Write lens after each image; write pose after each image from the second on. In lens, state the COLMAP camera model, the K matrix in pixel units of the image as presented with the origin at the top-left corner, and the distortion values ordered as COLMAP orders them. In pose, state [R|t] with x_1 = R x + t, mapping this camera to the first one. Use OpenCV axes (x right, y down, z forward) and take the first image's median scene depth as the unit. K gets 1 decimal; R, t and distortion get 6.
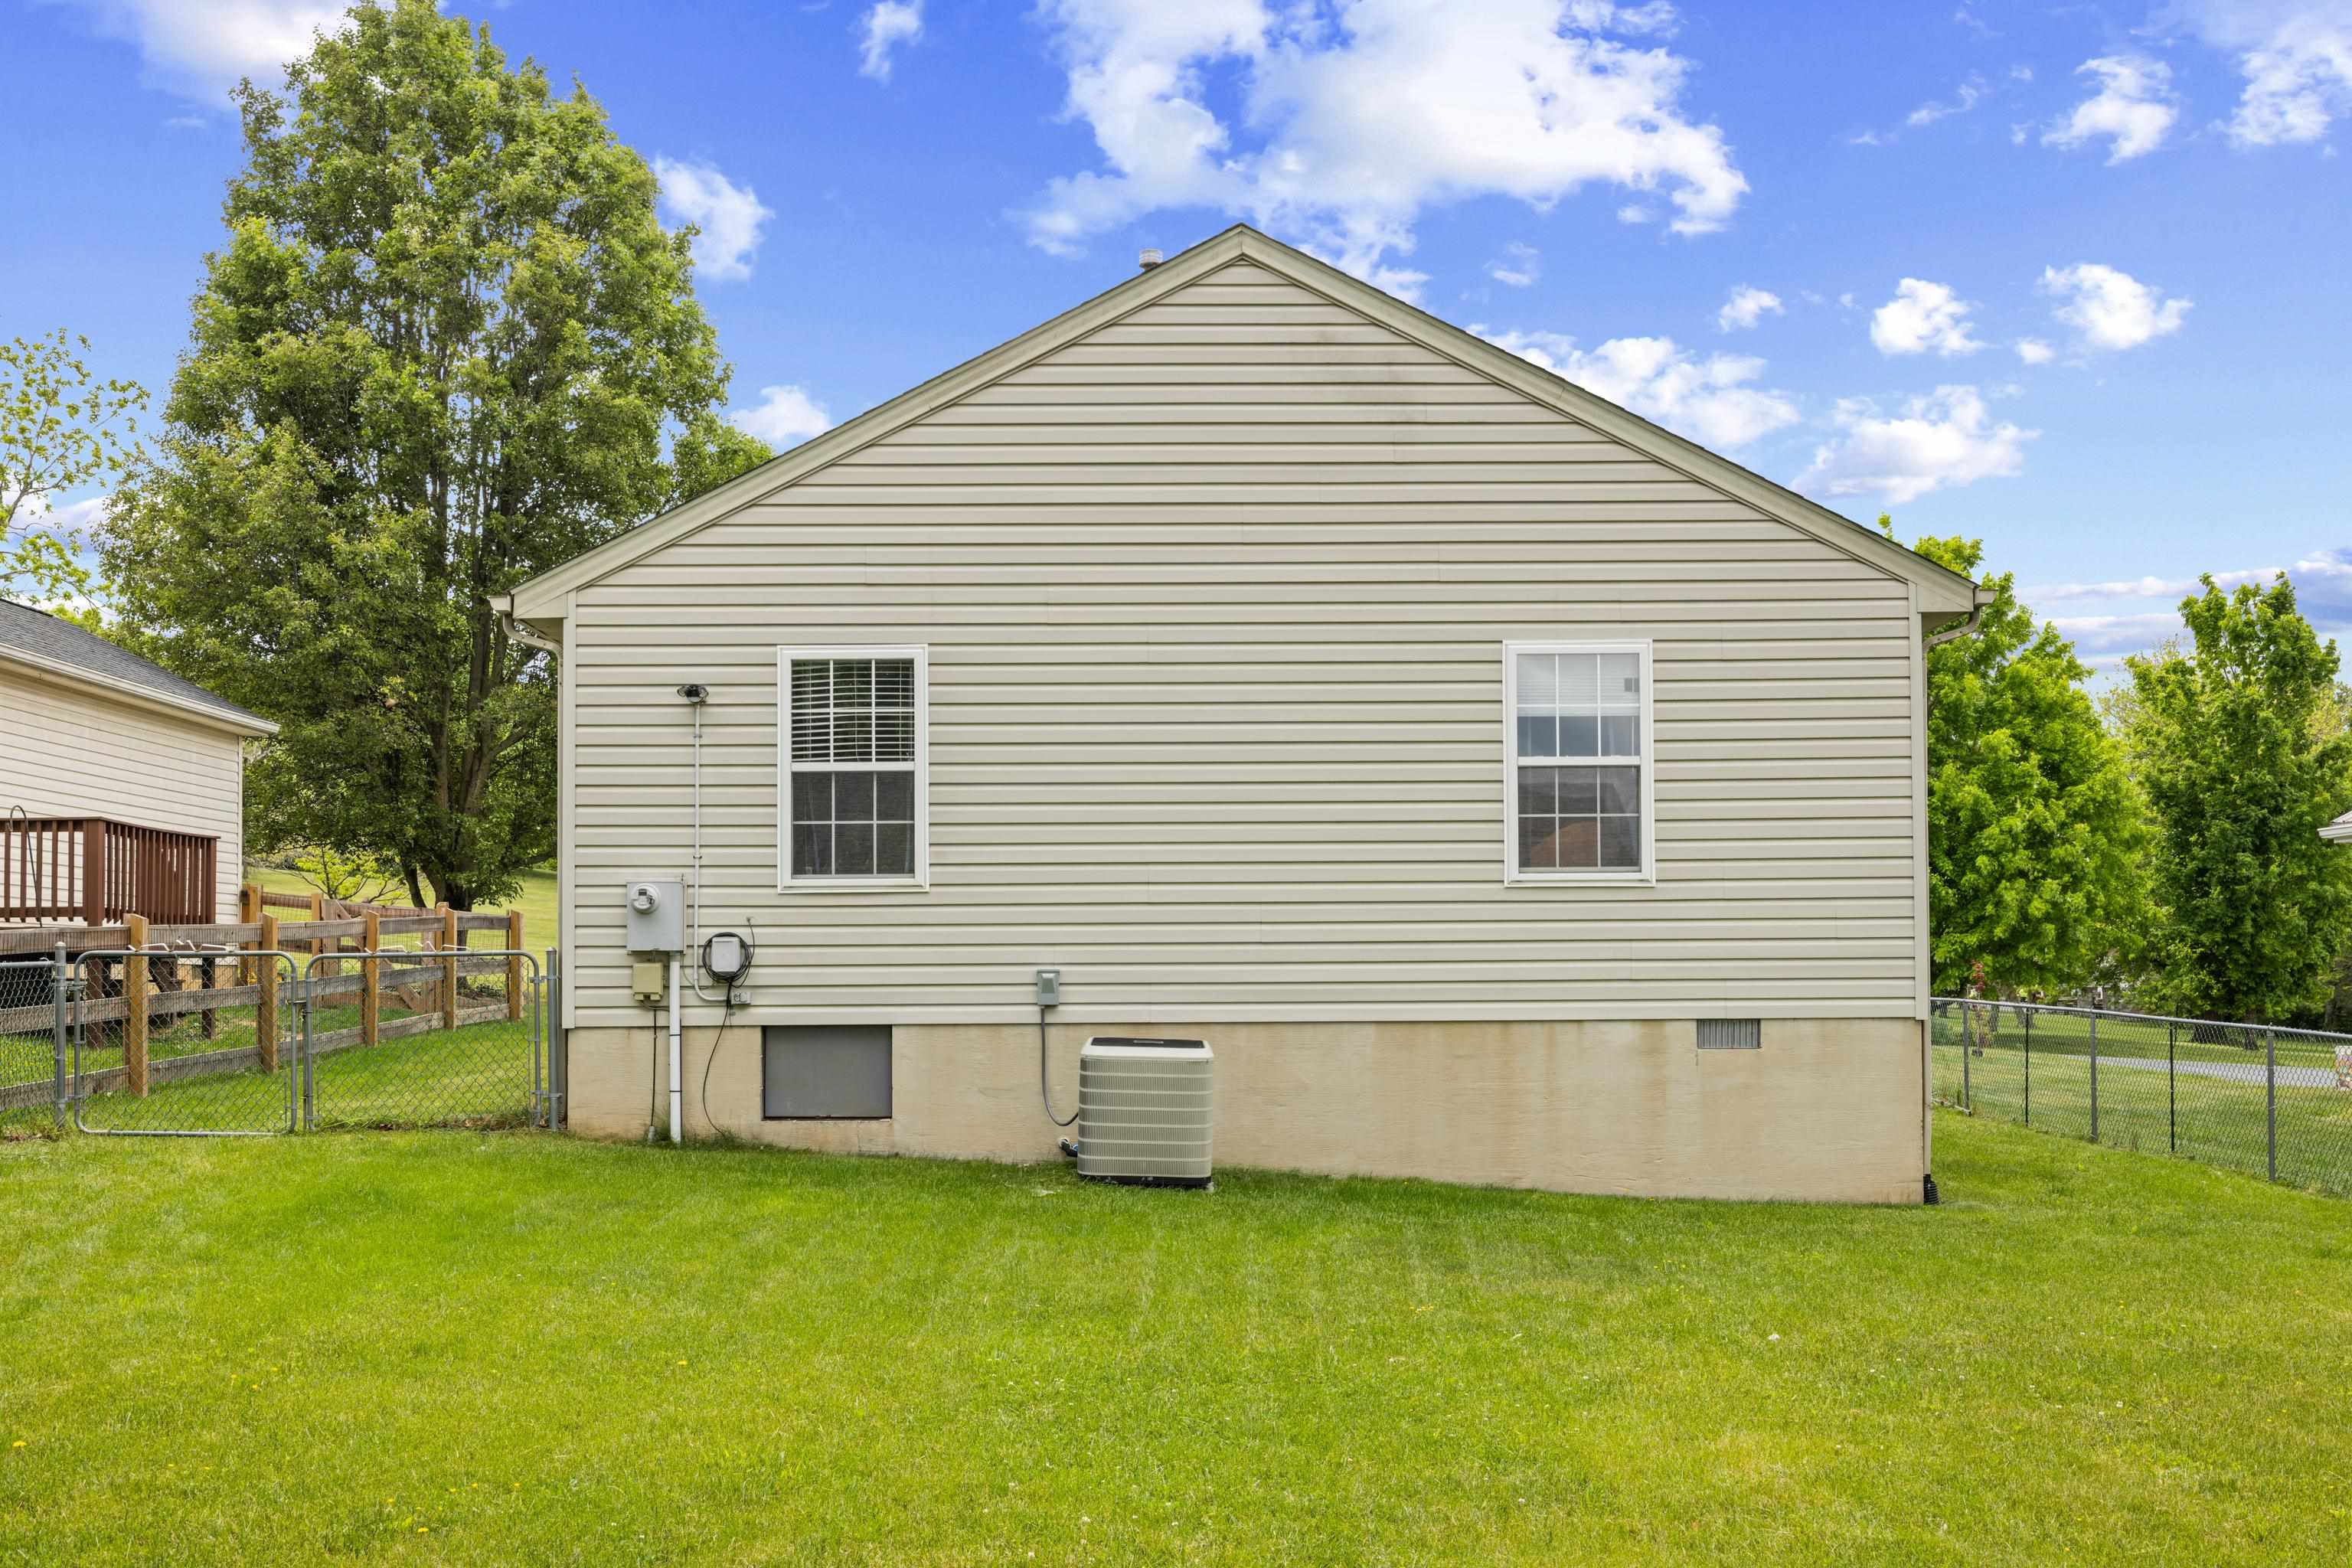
lens RADIAL K [[2313.2, 0, 1171.8], [0, 2313.2, 907.1], [0, 0, 1]] dist [-0.001370, 0.006558]
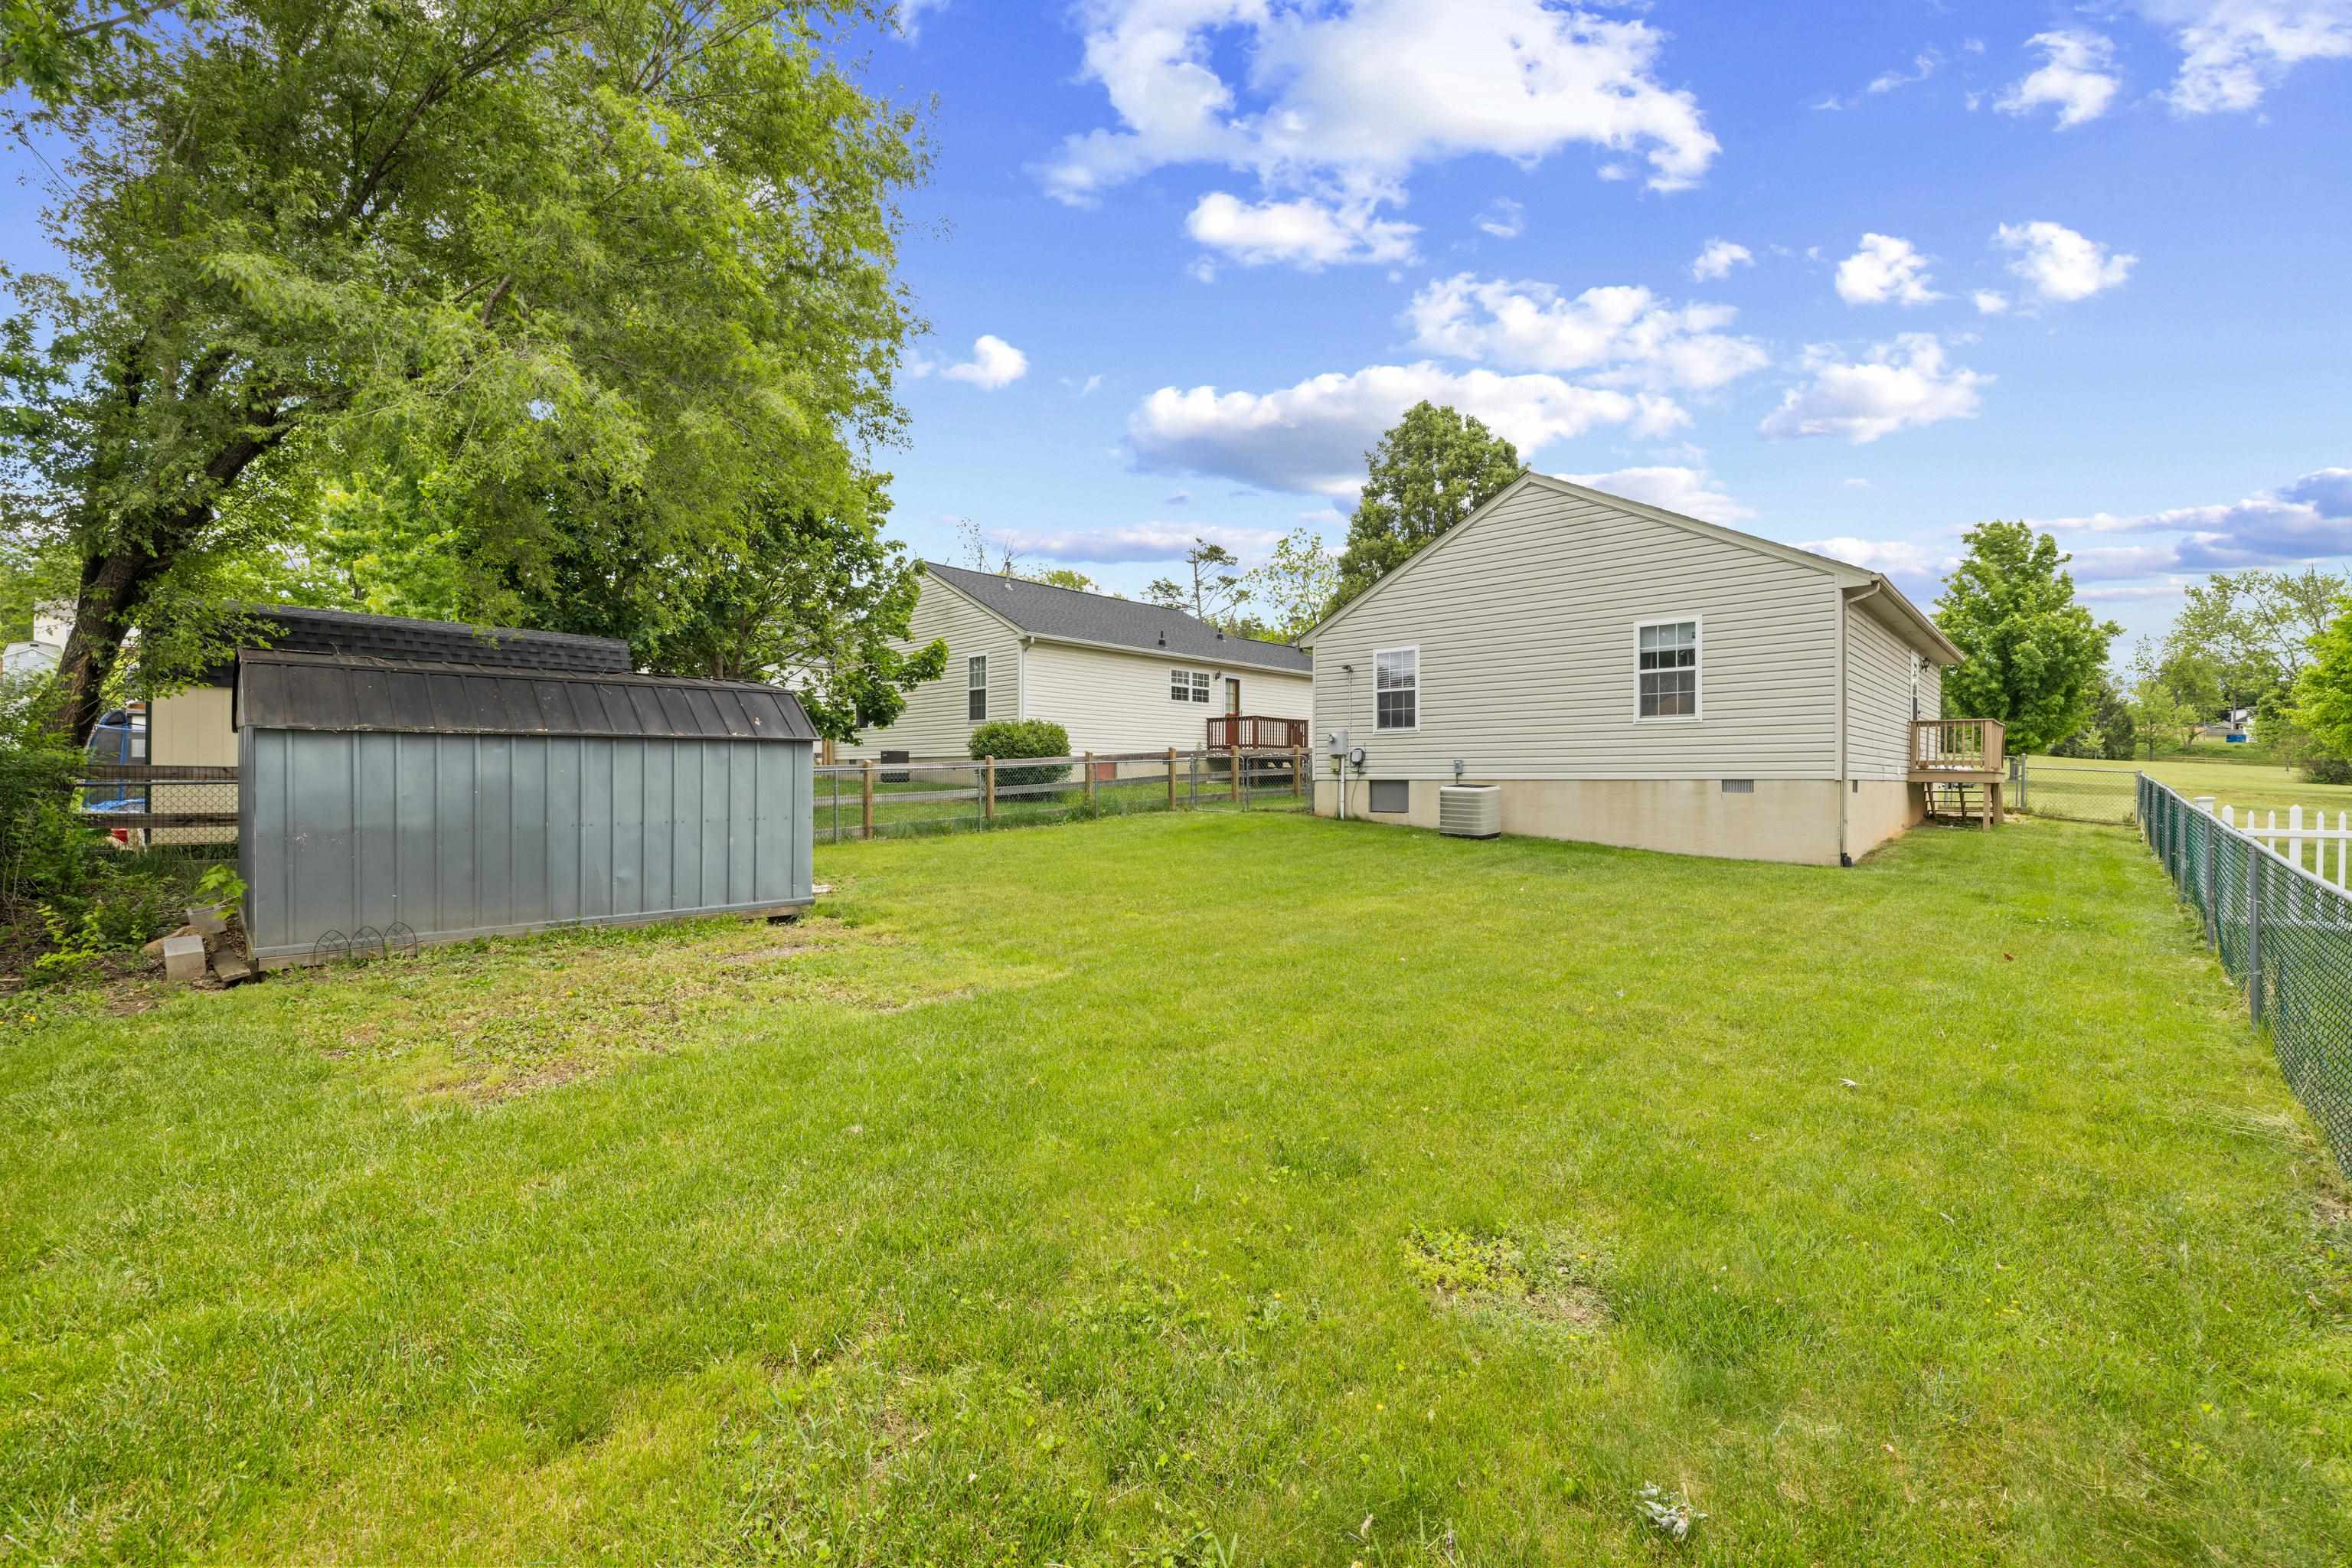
lens RADIAL K [[984.1, 0, 1177.1], [0, 984.1, 777.2], [0, 0, 1]] dist [-0.000834, 0.000453]
pose [[0.730658, 0.004208, -0.682731, 0.497931], [0.019903, 0.999425, 0.027461, 0.008767], [0.682454, -0.033653, 0.730154, -0.079444]]
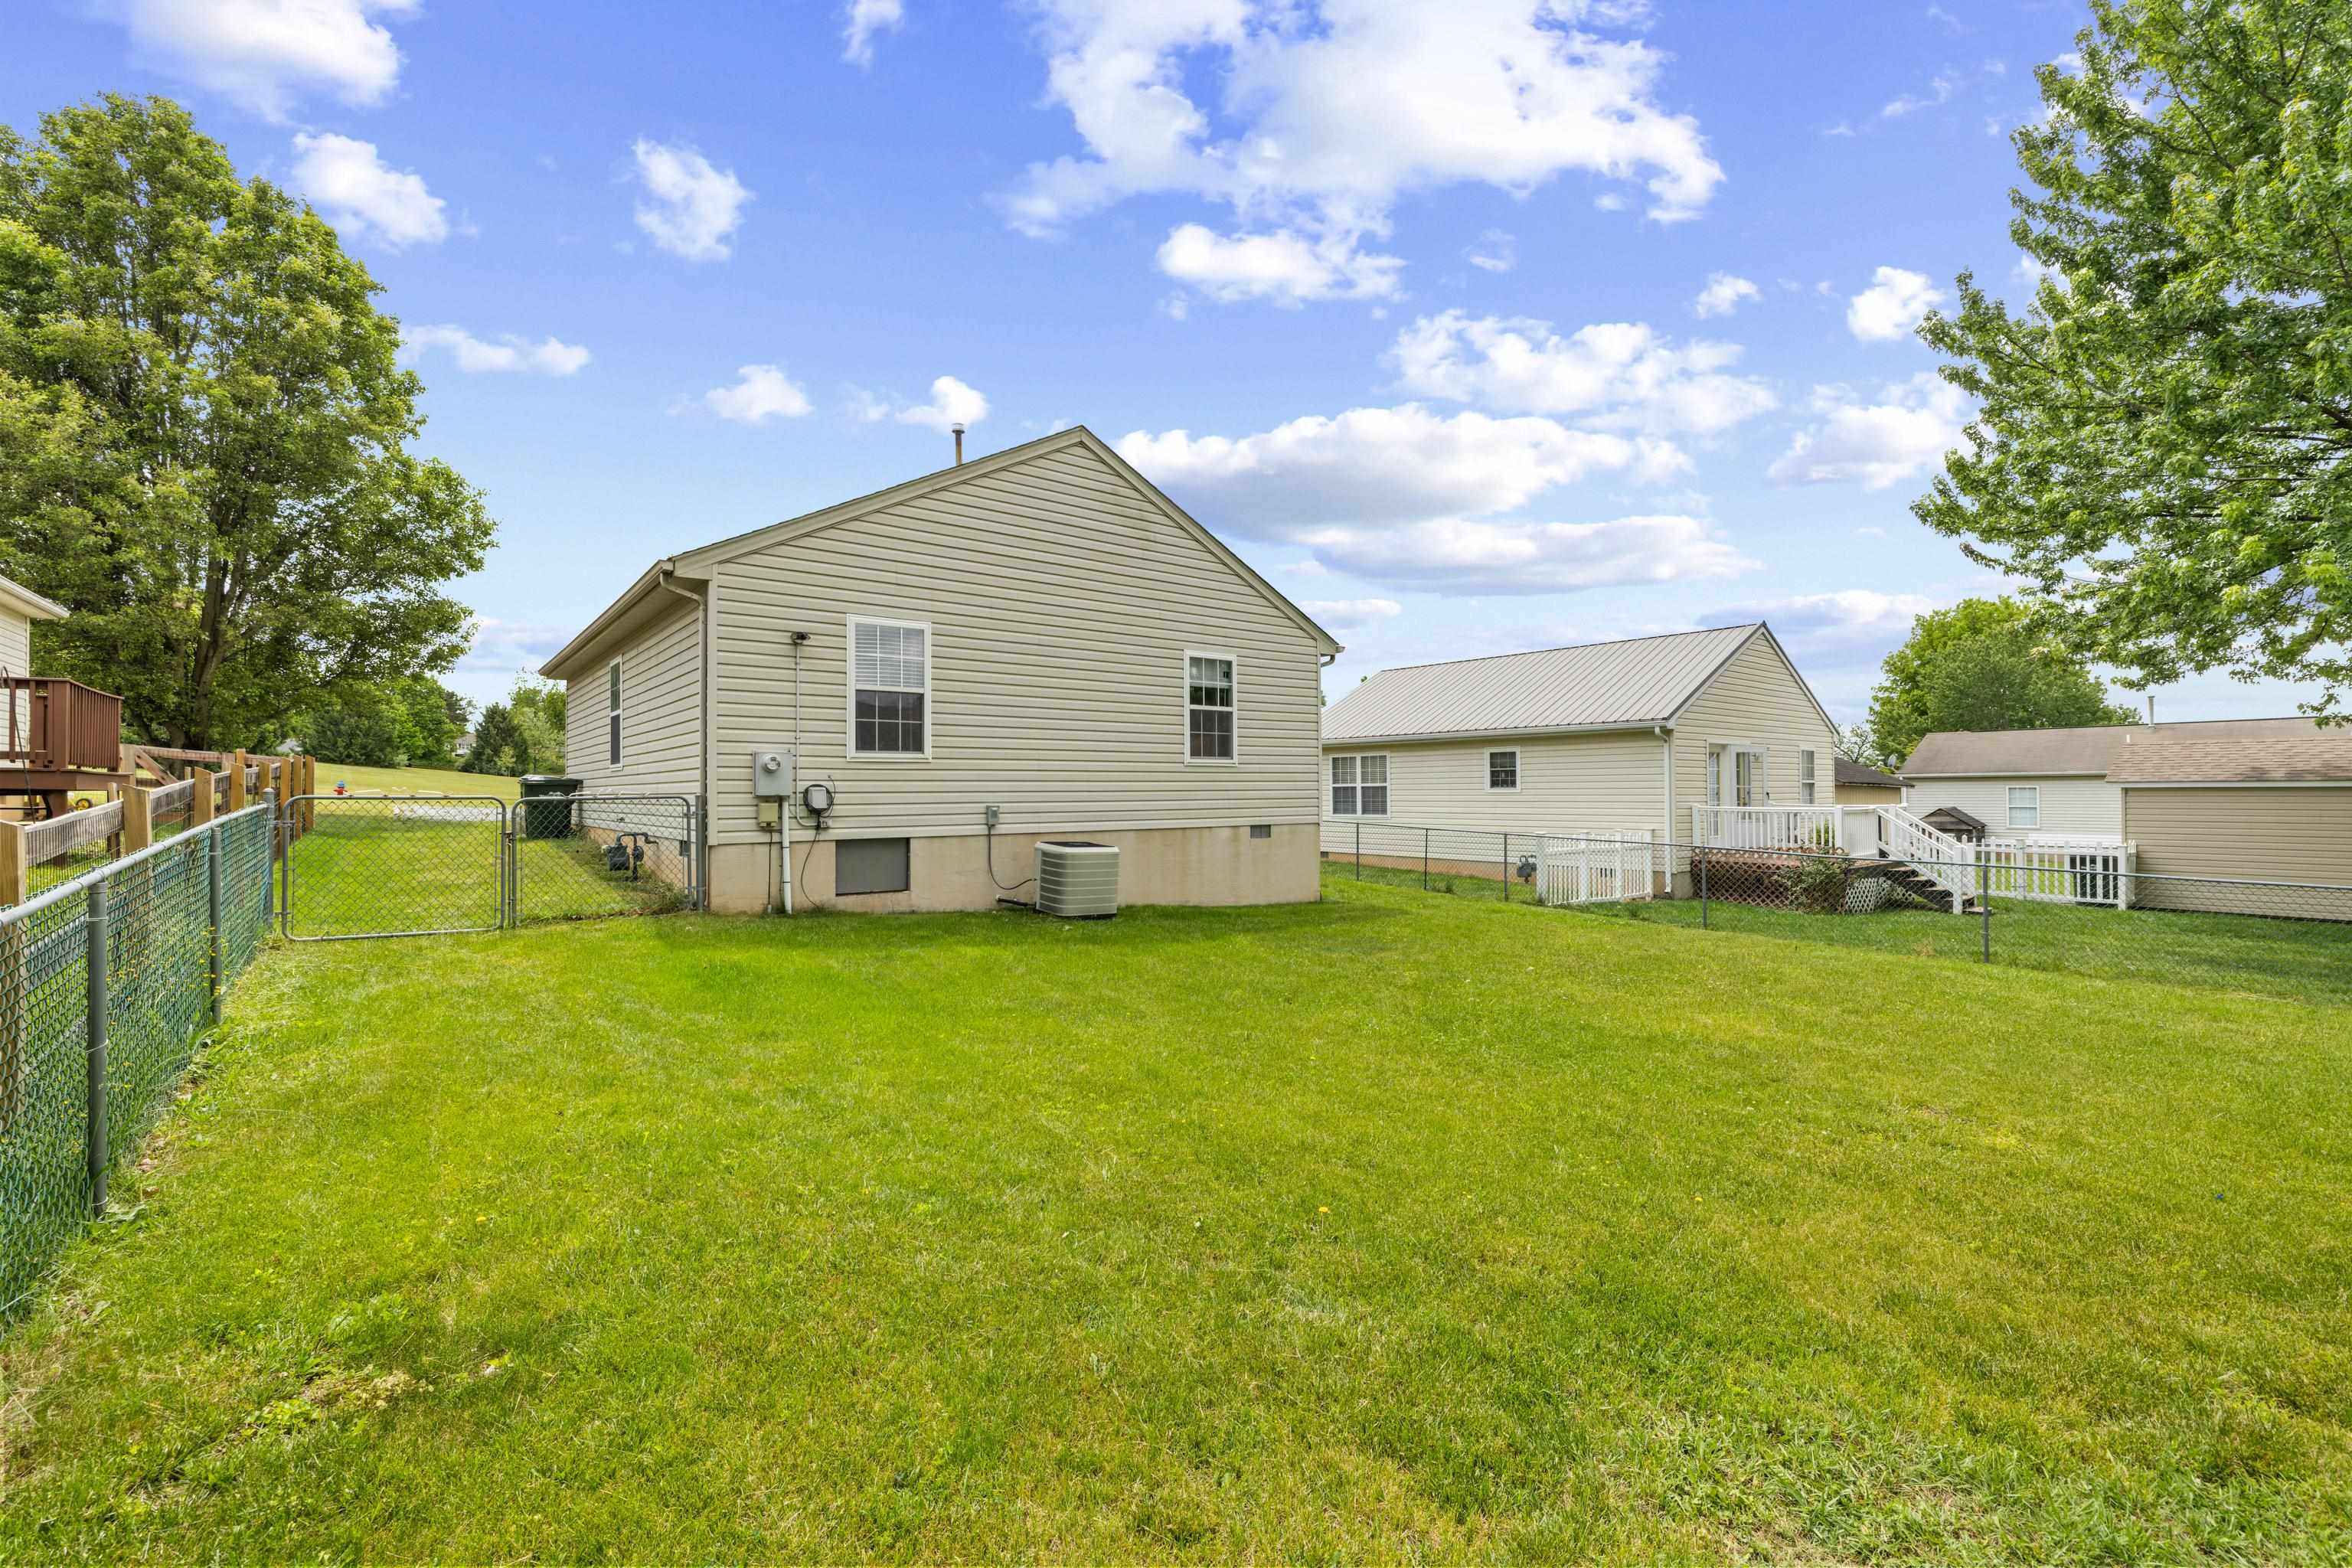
lens RADIAL K [[984.1, 0, 1177.1], [0, 984.1, 777.2], [0, 0, 1]] dist [-0.000834, 0.000453]
pose [[0.787308, 0.010436, 0.616472, -0.422521], [-0.022801, 0.999666, 0.012196, -0.008562], [-0.616139, -0.023658, 0.787282, 0.287739]]
